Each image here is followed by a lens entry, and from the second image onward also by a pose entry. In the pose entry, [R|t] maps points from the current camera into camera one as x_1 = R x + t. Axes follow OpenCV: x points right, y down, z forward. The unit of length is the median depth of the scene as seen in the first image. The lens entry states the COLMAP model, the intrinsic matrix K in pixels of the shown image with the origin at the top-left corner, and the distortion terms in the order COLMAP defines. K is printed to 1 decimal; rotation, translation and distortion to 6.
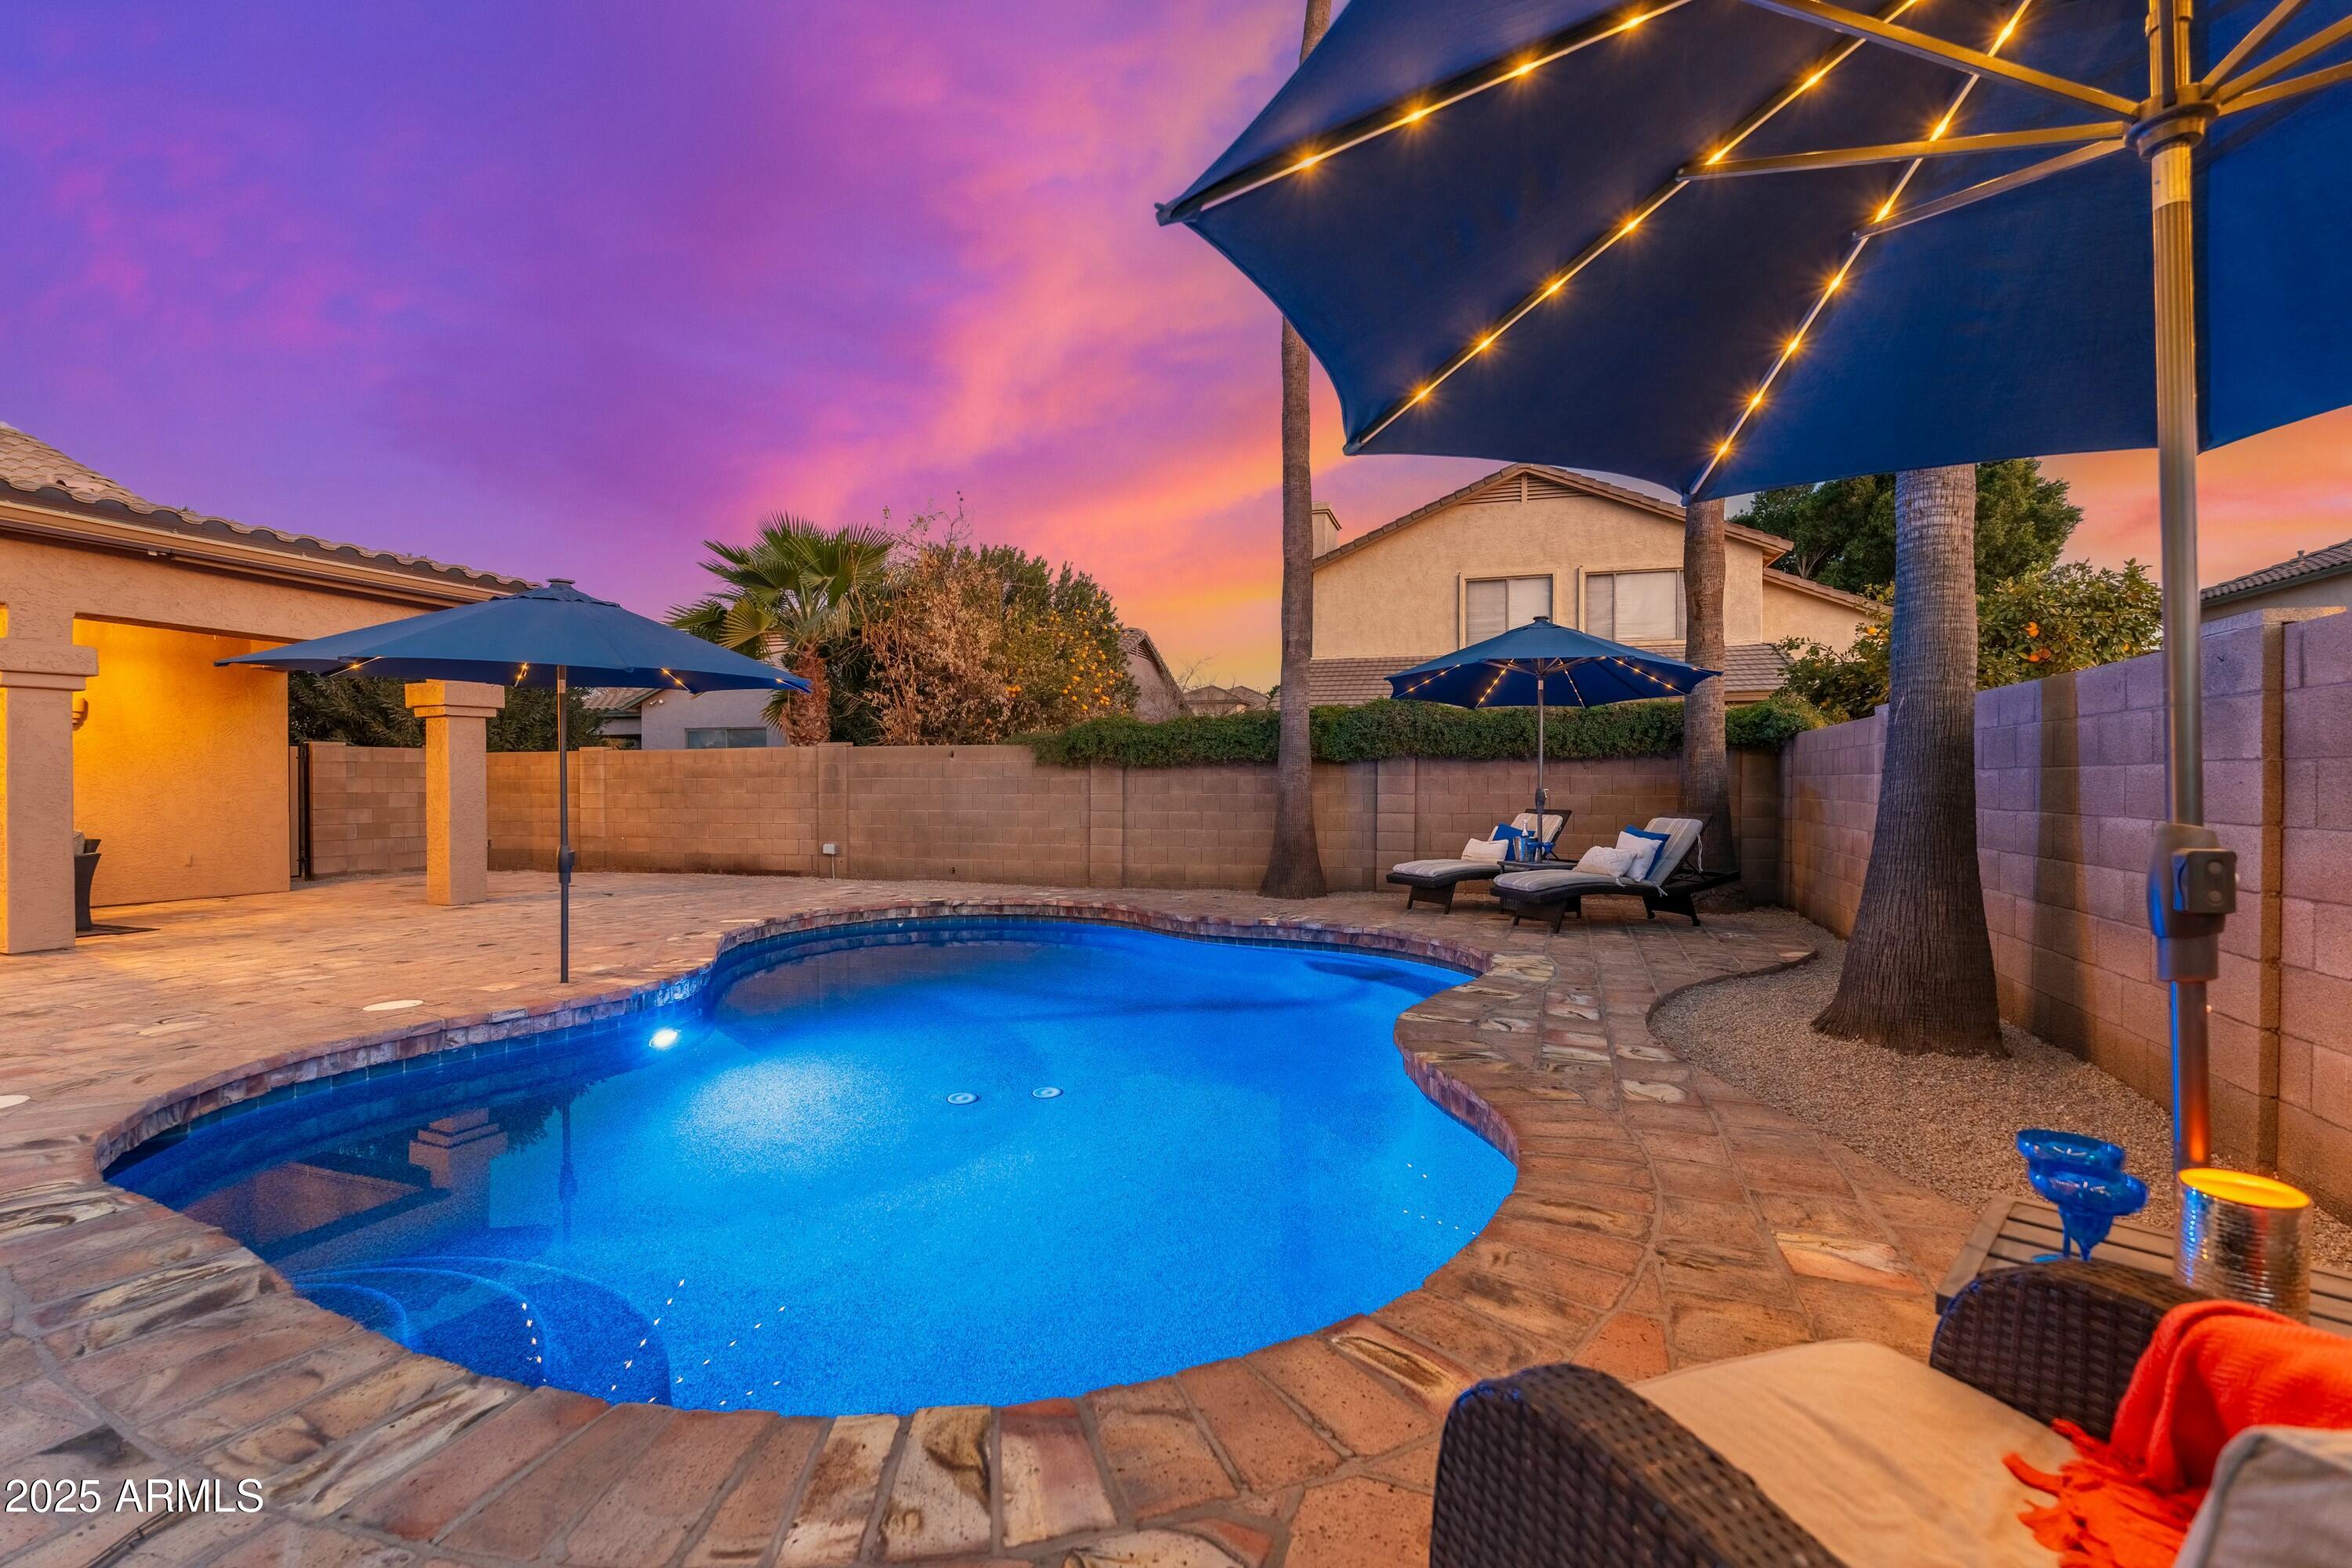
lens RADIAL K [[1142.3, 0, 1207.2], [0, 1142.3, 787.4], [0, 0, 1]] dist [-0.001282, -0.000552]
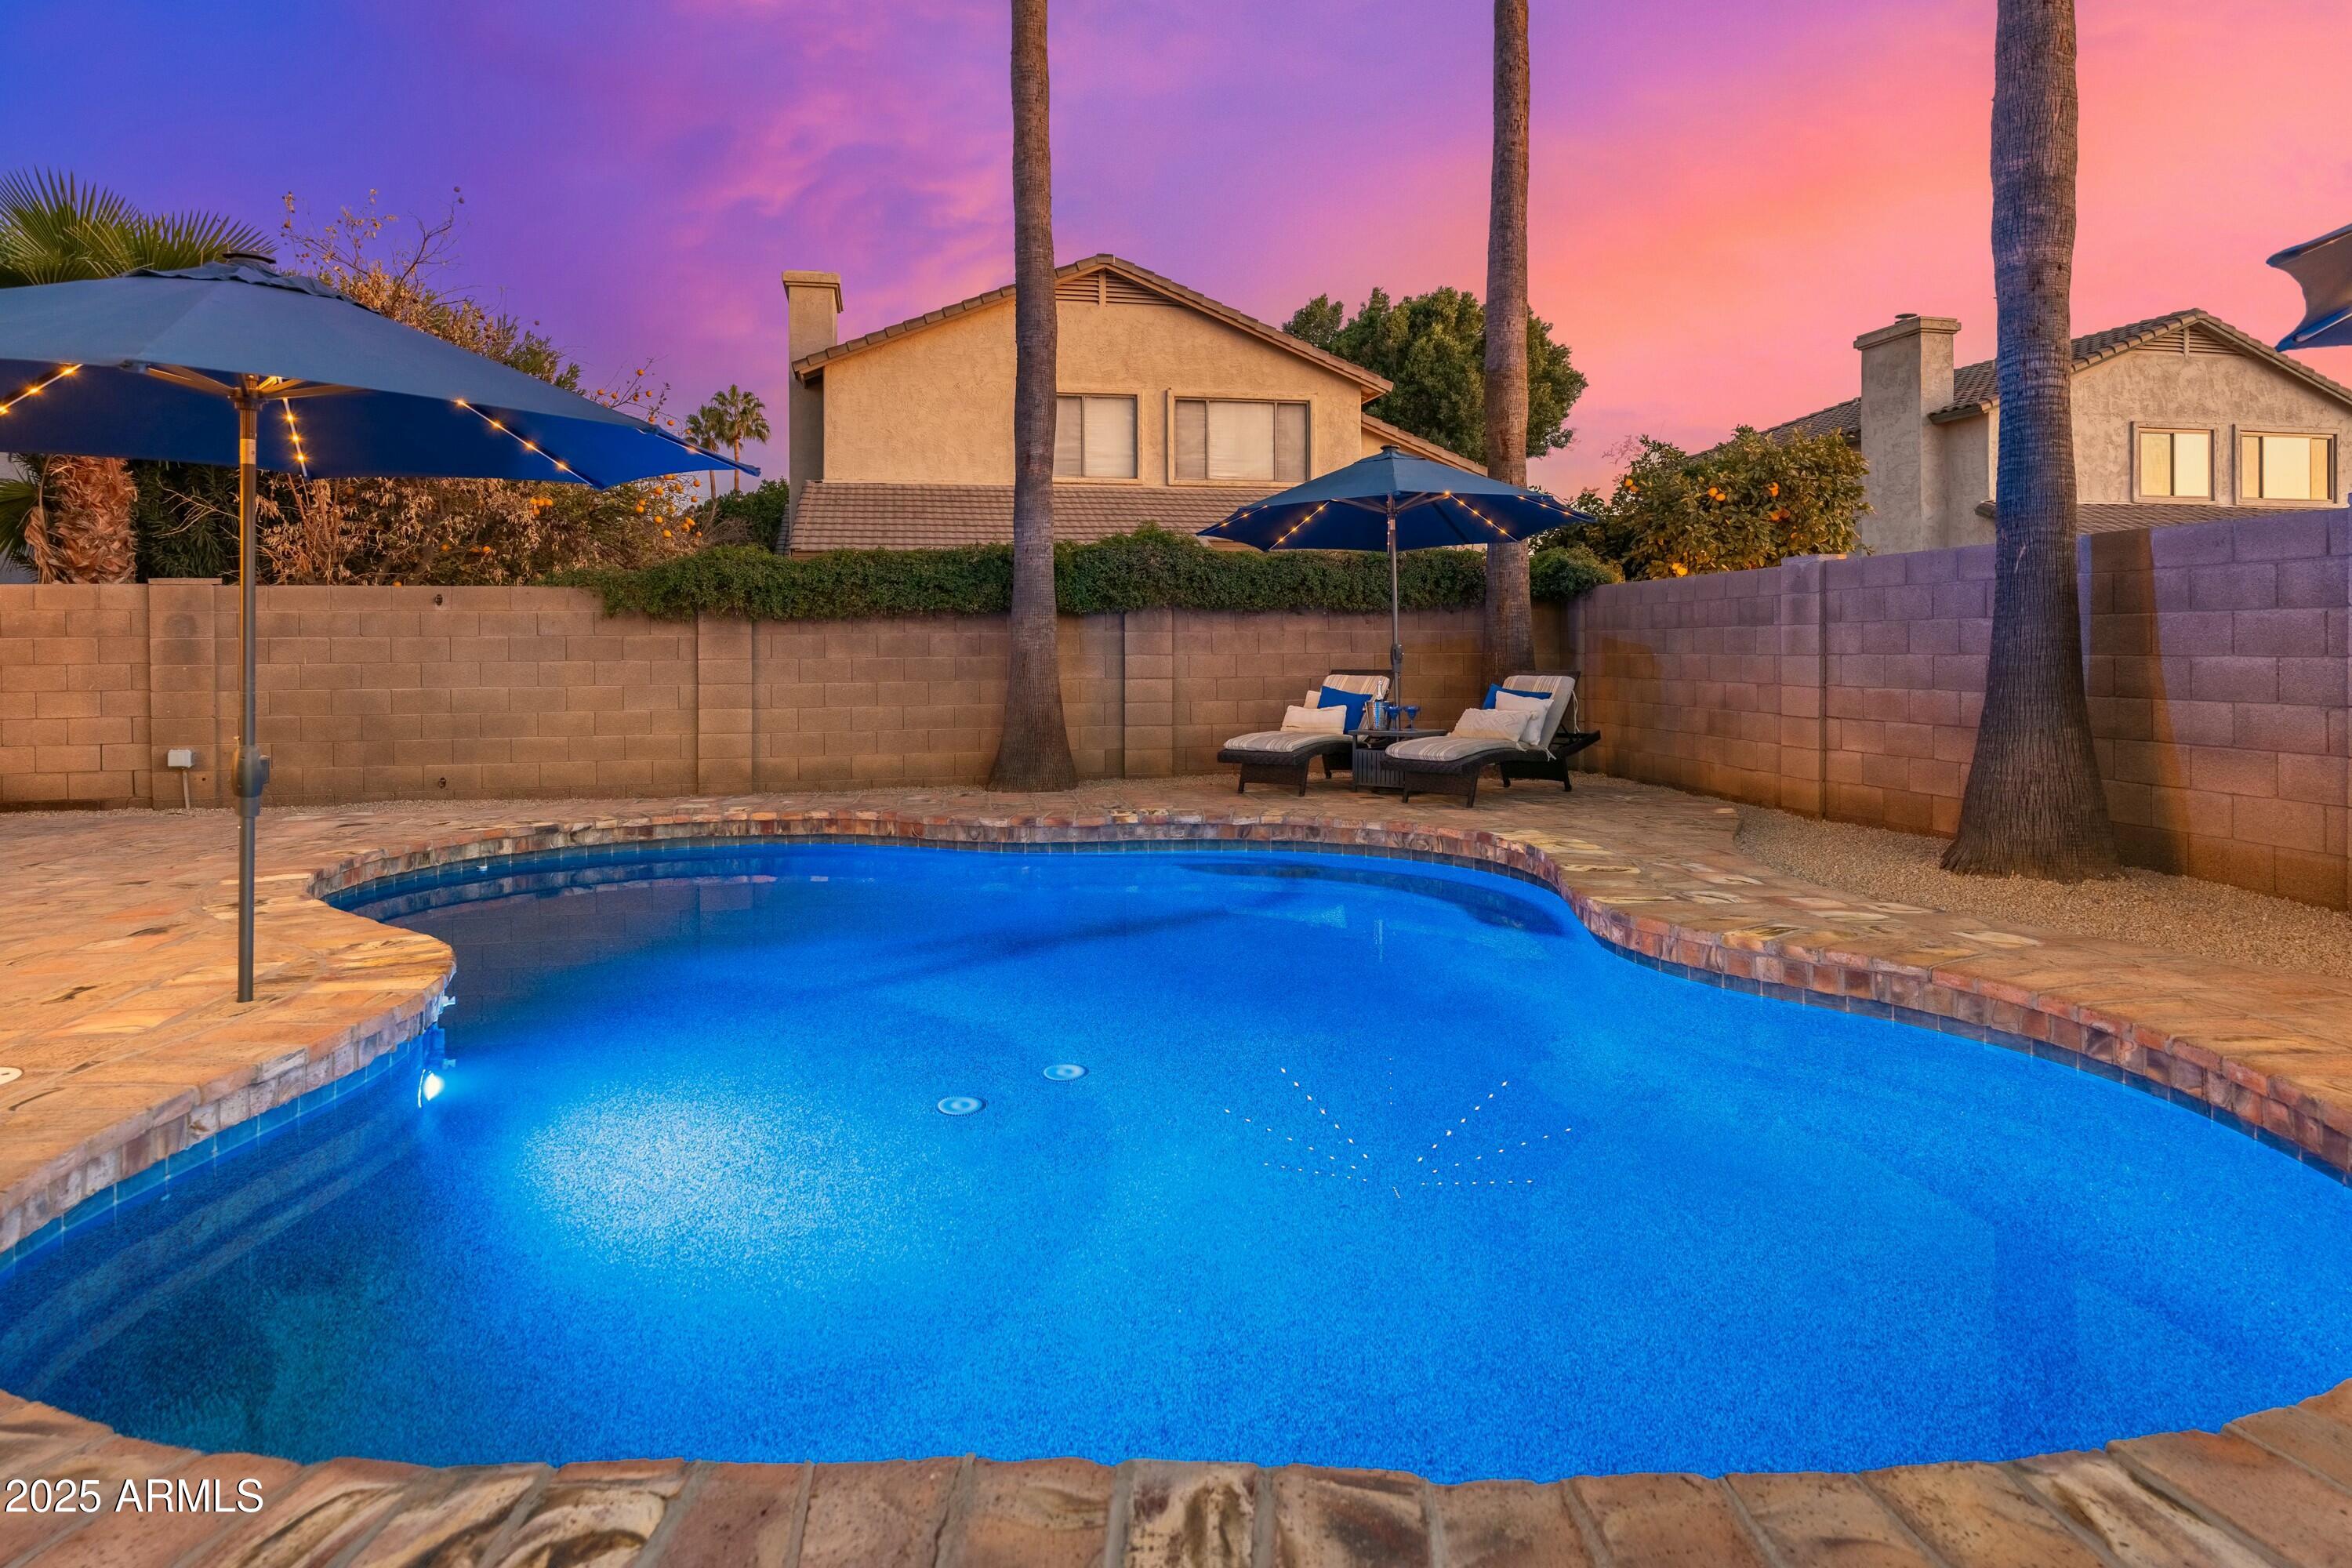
lens RADIAL K [[1419.9, 0, 1330.0], [0, 1419.9, 652.8], [0, 0, 1]] dist [0.001464, -0.004580]
pose [[0.858317, -0.007848, 0.513061, -0.239196], [0.008628, 0.999962, 0.000862, 0.004735], [-0.513048, 0.003686, 0.858352, 0.080923]]
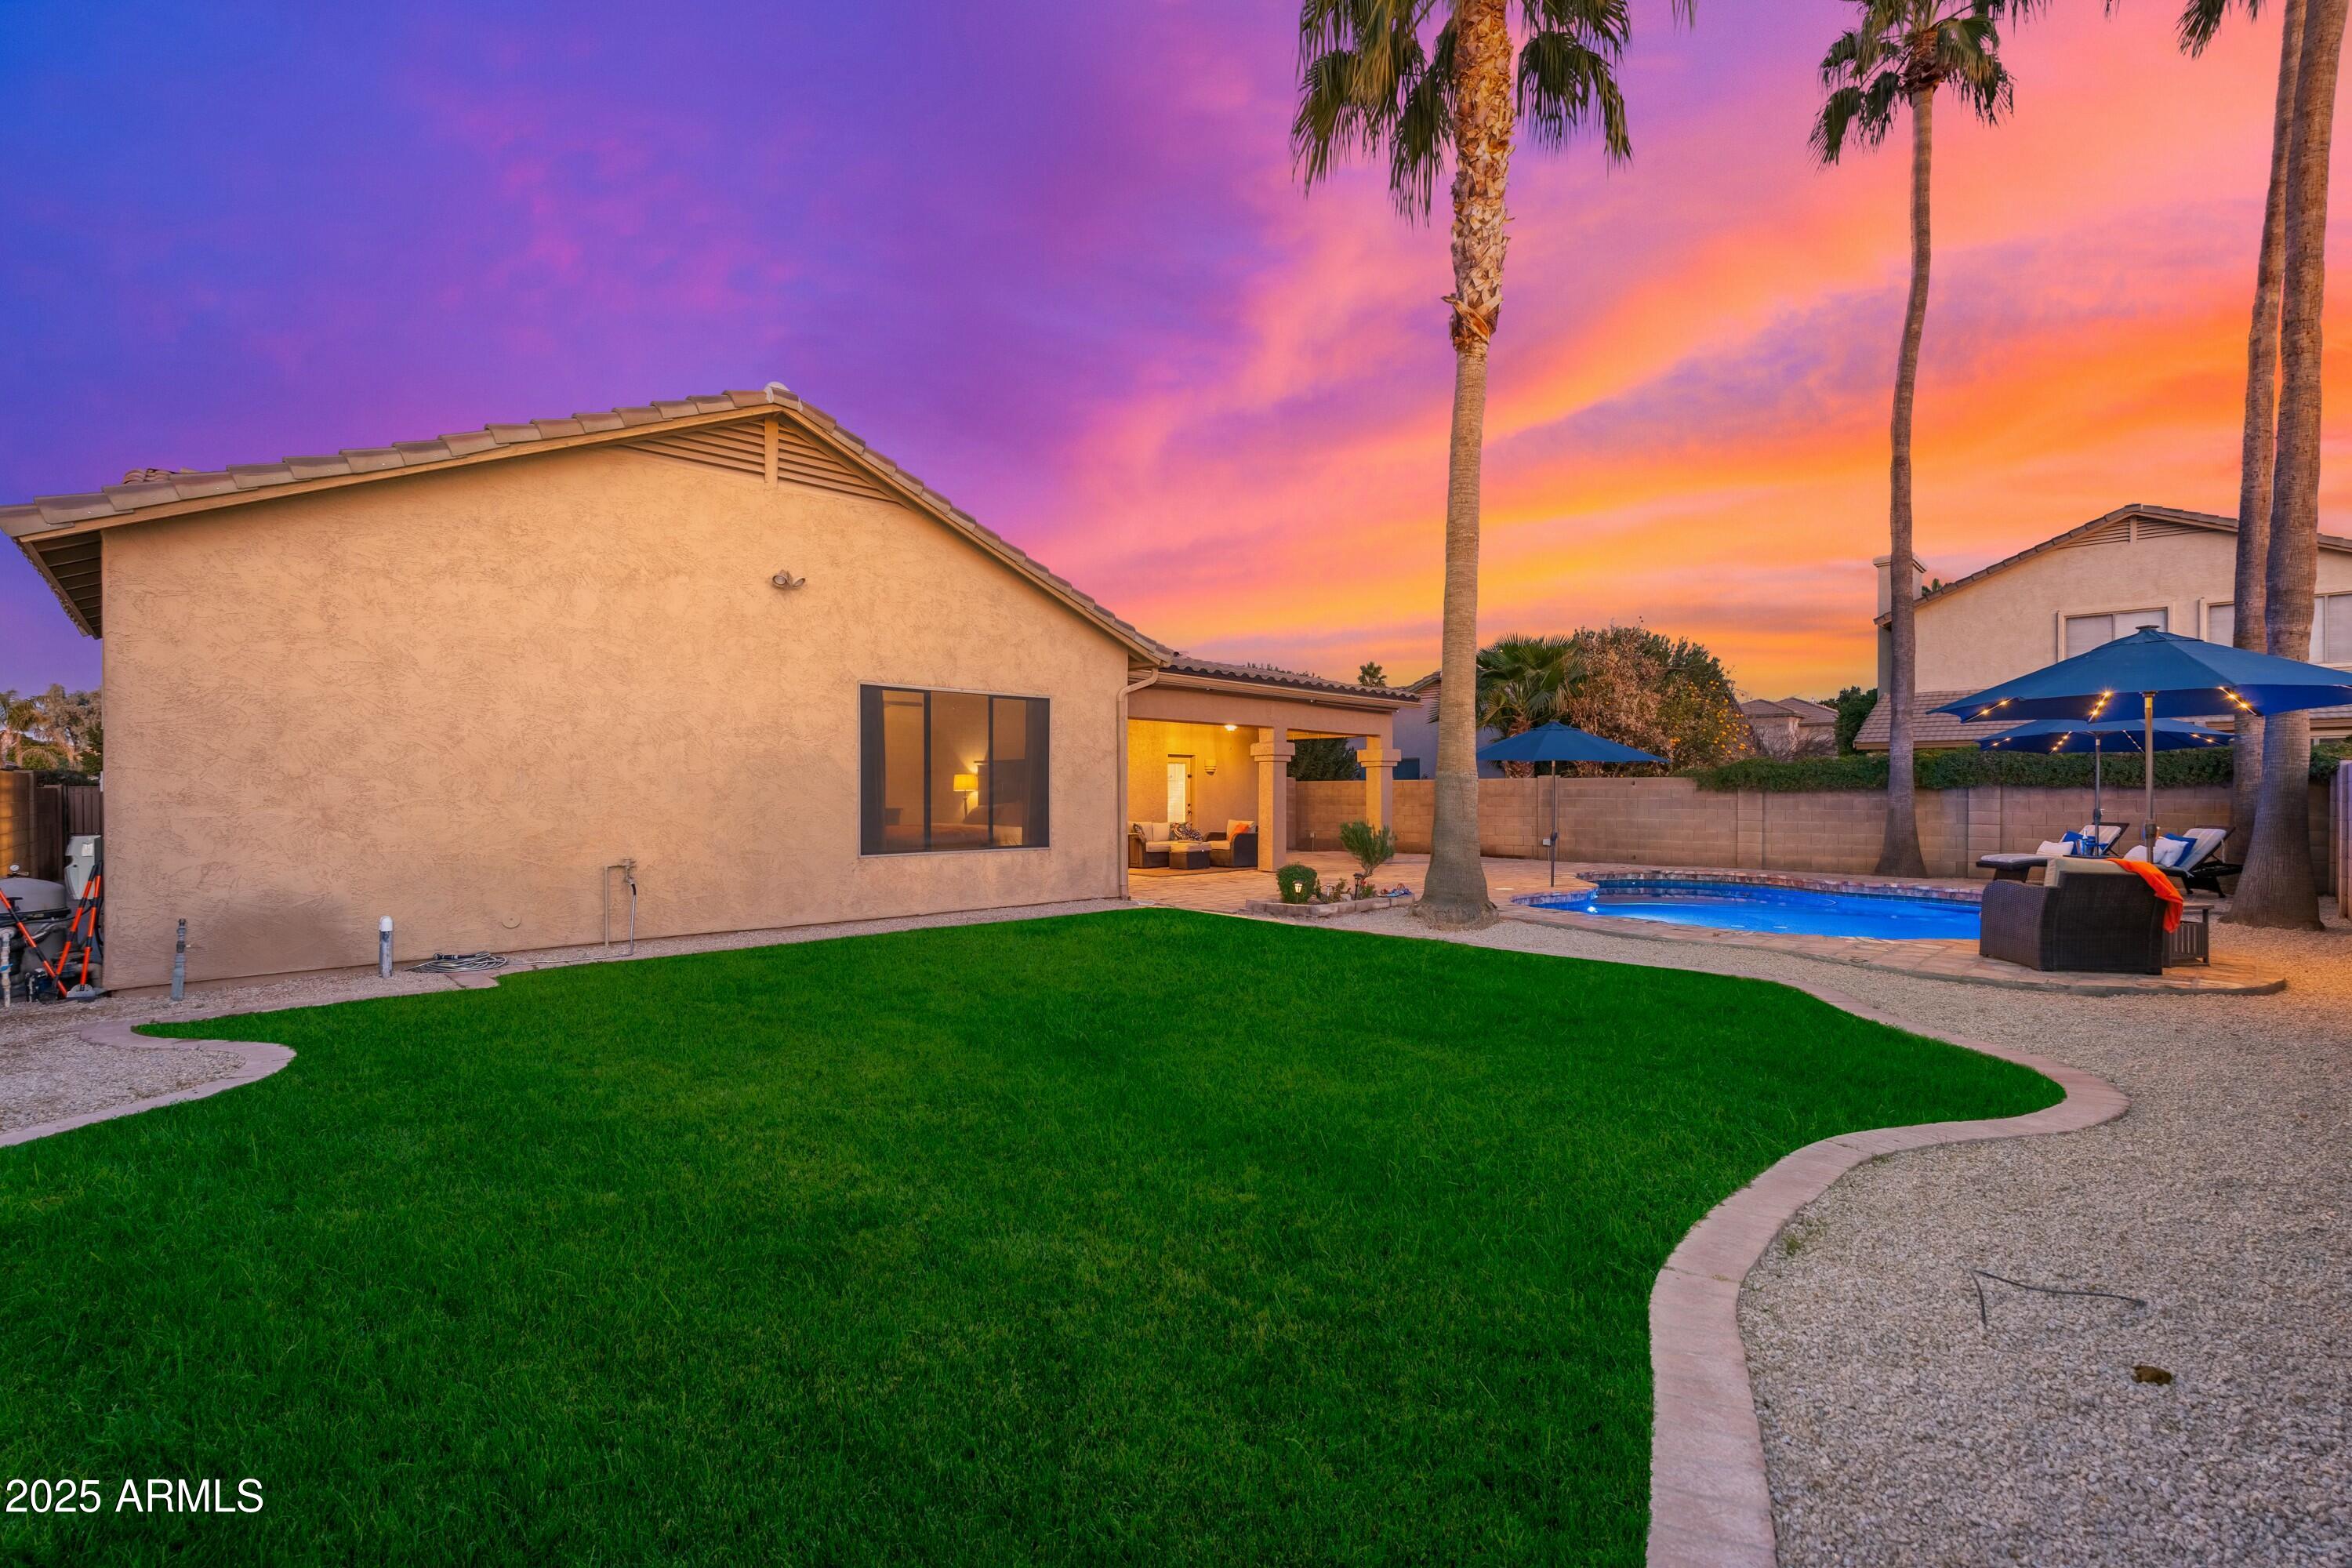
lens RADIAL K [[1081.9, 0, 1176.0], [0, 1081.9, 784.0], [0, 0, 1]] dist [0.002686, 0.000165]
pose [[0.885981, -0.002135, -0.463716, -0.107661], [-0.004923, 0.999890, -0.014008, -0.004420], [0.463695, 0.014694, 0.885873, -0.707604]]
